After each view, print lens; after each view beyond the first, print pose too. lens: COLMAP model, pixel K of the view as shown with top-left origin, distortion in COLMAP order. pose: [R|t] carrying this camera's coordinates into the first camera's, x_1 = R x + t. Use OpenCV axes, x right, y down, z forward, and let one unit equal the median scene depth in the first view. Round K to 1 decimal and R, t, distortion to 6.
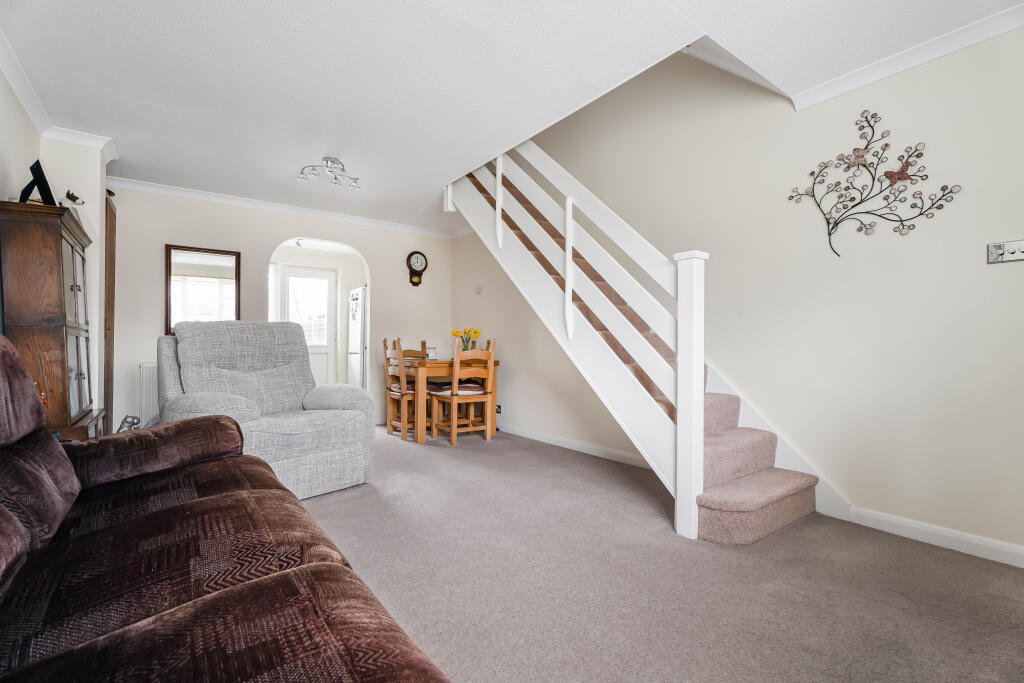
lens RADIAL K [[465.8, 0, 512.0], [0, 465.8, 341.5], [0, 0, 1]] dist [-0.001850, -0.000286]
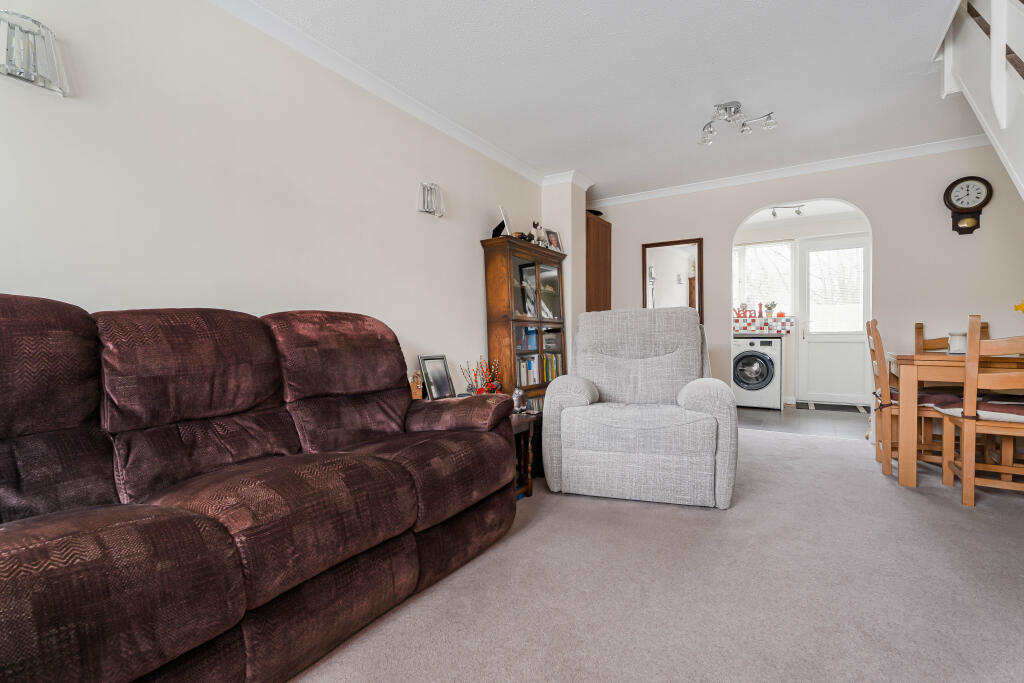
lens RADIAL K [[465.8, 0, 512.0], [0, 465.8, 341.5], [0, 0, 1]] dist [-0.001850, -0.000286]
pose [[0.362956, 0.007929, -0.931773, 0.198328], [0.016108, 0.999761, 0.014782, 0.005928], [0.931667, -0.020374, 0.362741, 0.280214]]
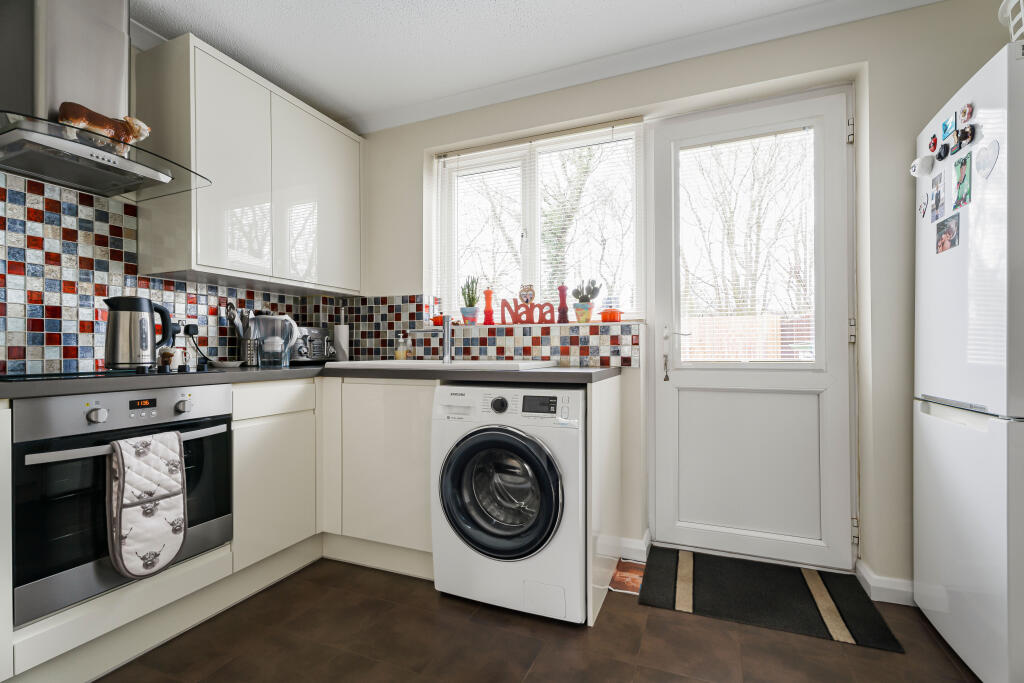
lens RADIAL K [[455.4, 0, 512.2], [0, 455.4, 351.9], [0, 0, 1]] dist [-0.002230, -0.000186]
pose [[0.520184, -0.004955, -0.854040, -0.438991], [0.013956, 0.999899, 0.002698, -0.002819], [0.853940, -0.013322, 0.520201, 1.189962]]
